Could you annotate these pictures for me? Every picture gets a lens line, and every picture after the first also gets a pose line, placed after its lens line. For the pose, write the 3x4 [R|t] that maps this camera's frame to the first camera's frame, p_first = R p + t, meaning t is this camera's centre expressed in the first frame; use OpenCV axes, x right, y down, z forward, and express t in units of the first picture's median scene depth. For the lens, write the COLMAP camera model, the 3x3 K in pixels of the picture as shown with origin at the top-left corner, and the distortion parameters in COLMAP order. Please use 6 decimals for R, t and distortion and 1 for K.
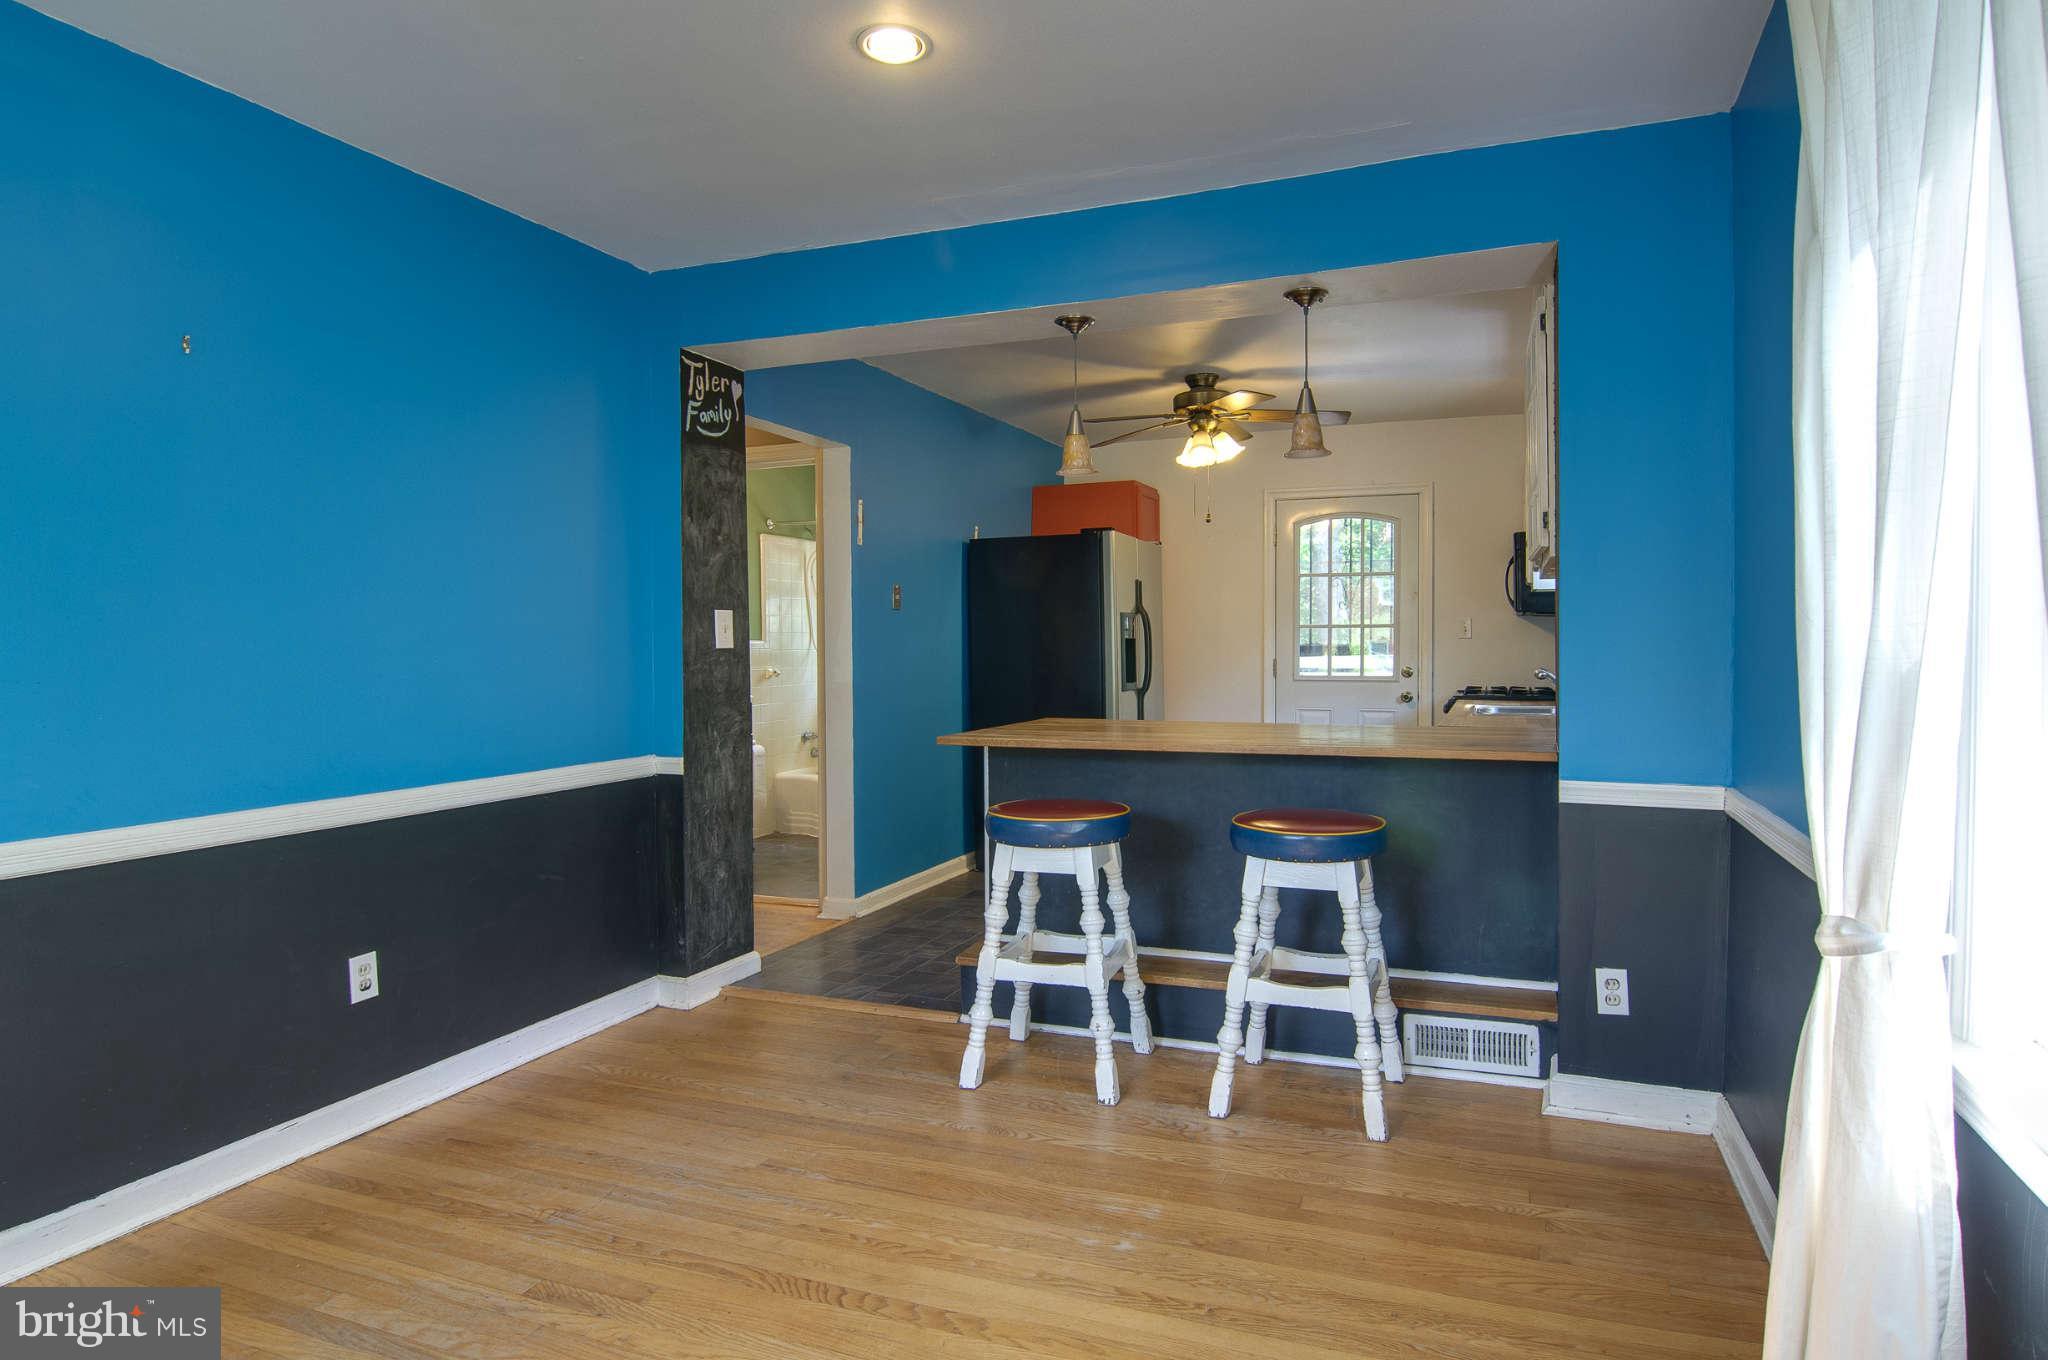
lens RADIAL K [[1167.7, 0, 1029.8], [0, 1167.7, 665.6], [0, 0, 1]] dist [-0.015103, -0.000552]
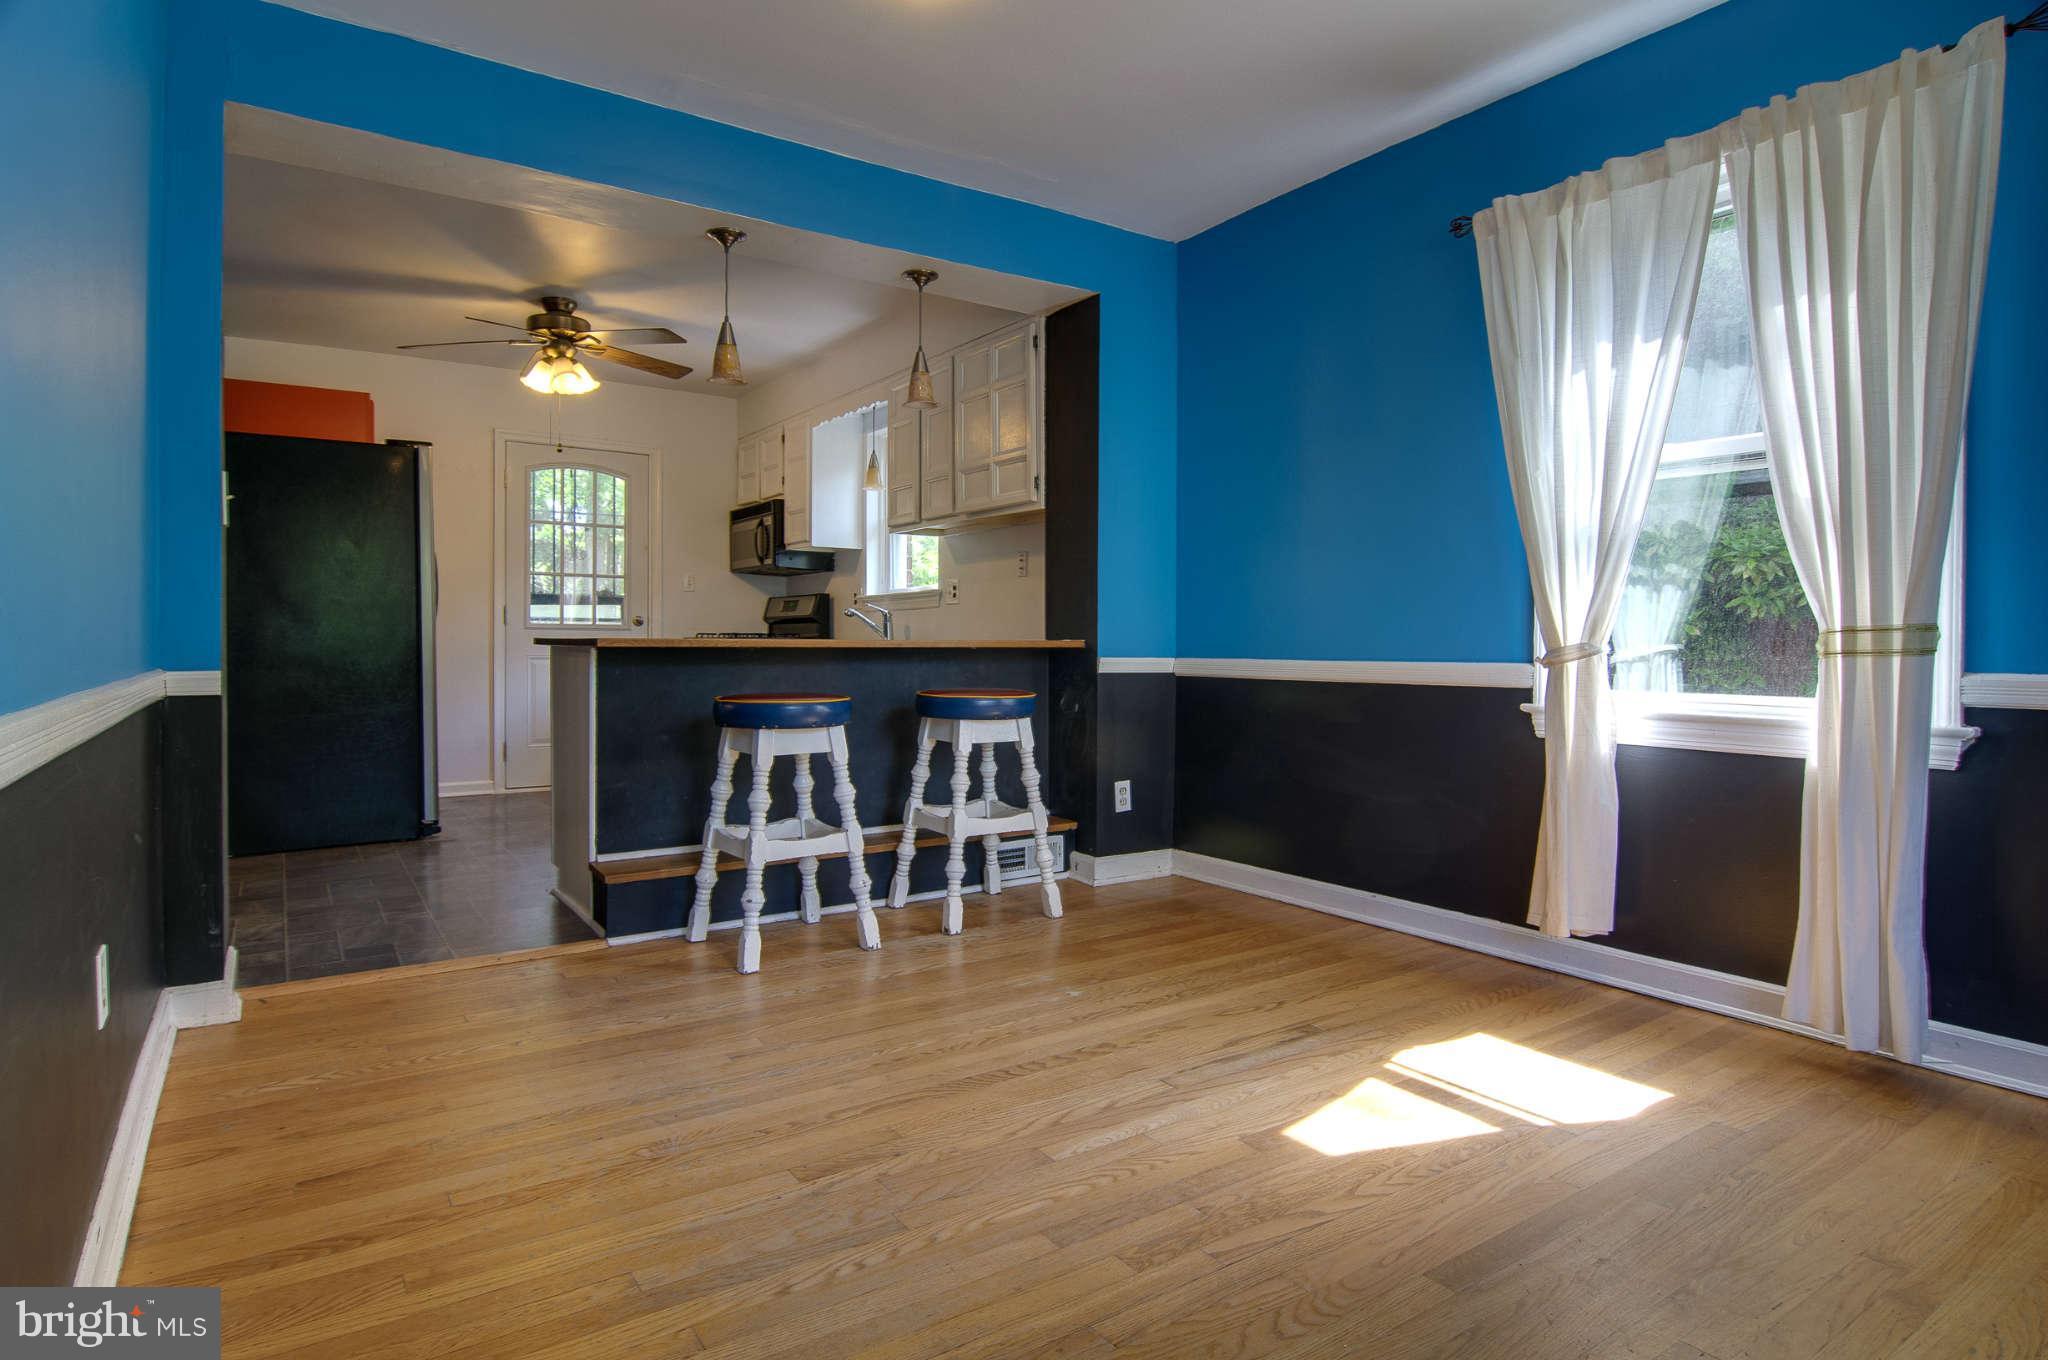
lens RADIAL K [[1141.4, 0, 1060.3], [0, 1141.4, 652.0], [0, 0, 1]] dist [-0.004417, -0.001121]
pose [[0.548912, -0.000950, 0.835879, -0.584099], [0.007925, 0.999960, -0.004067, 0.072073], [-0.835842, 0.008857, 0.548898, 0.182813]]
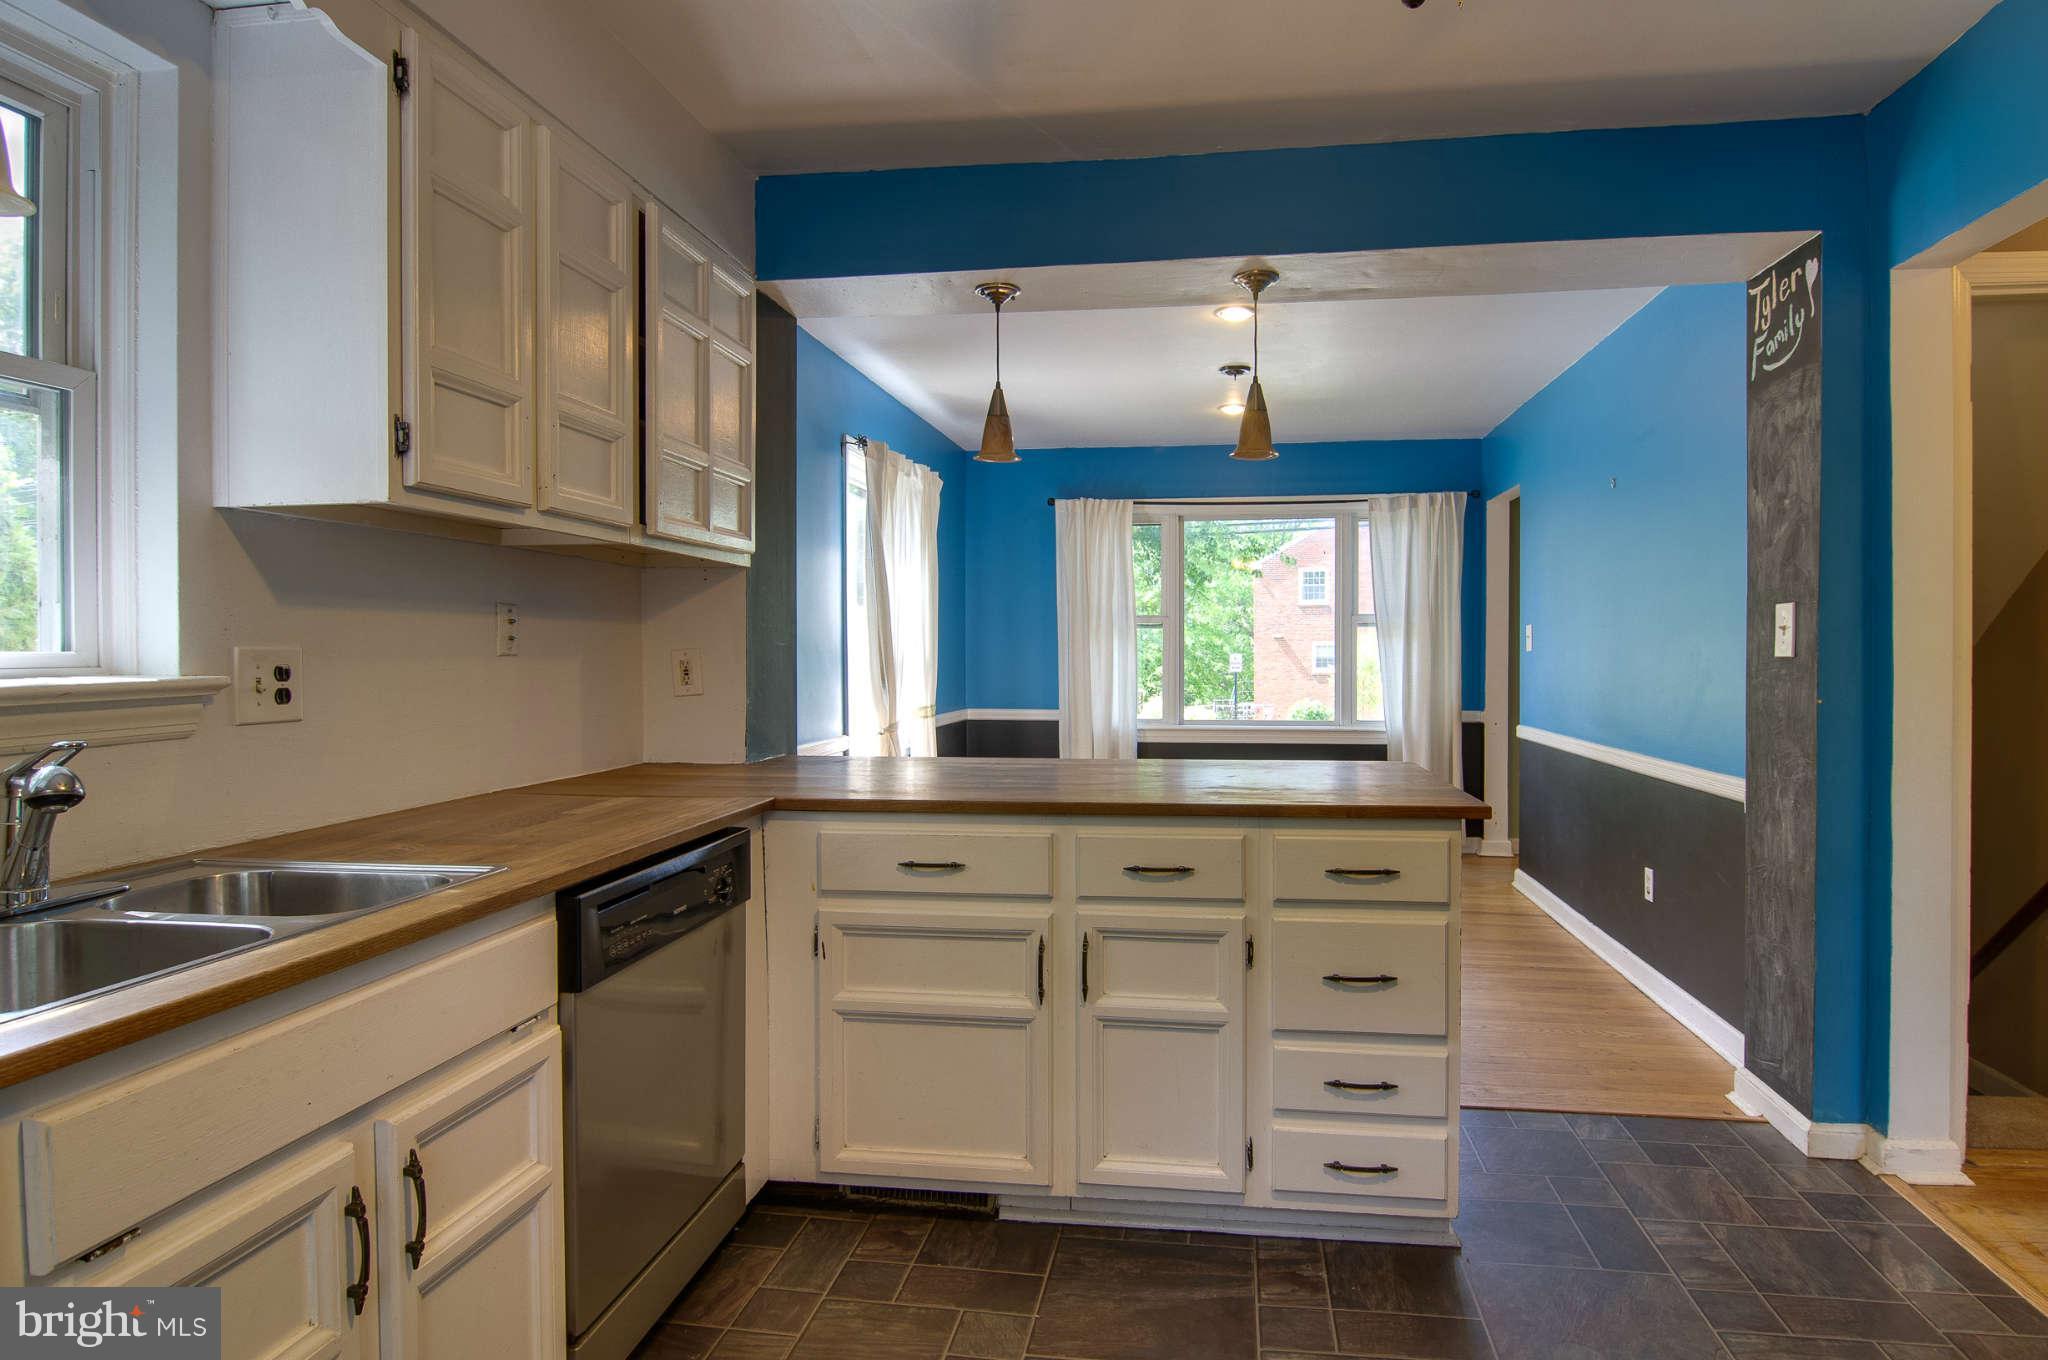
lens RADIAL K [[1141.4, 0, 1060.3], [0, 1141.4, 652.0], [0, 0, 1]] dist [-0.004417, -0.001121]
pose [[-0.973032, 0.008098, -0.230530, 0.334668], [0.003565, 0.999792, 0.020074, -0.034357], [0.230645, 0.018711, -0.972858, 1.615792]]
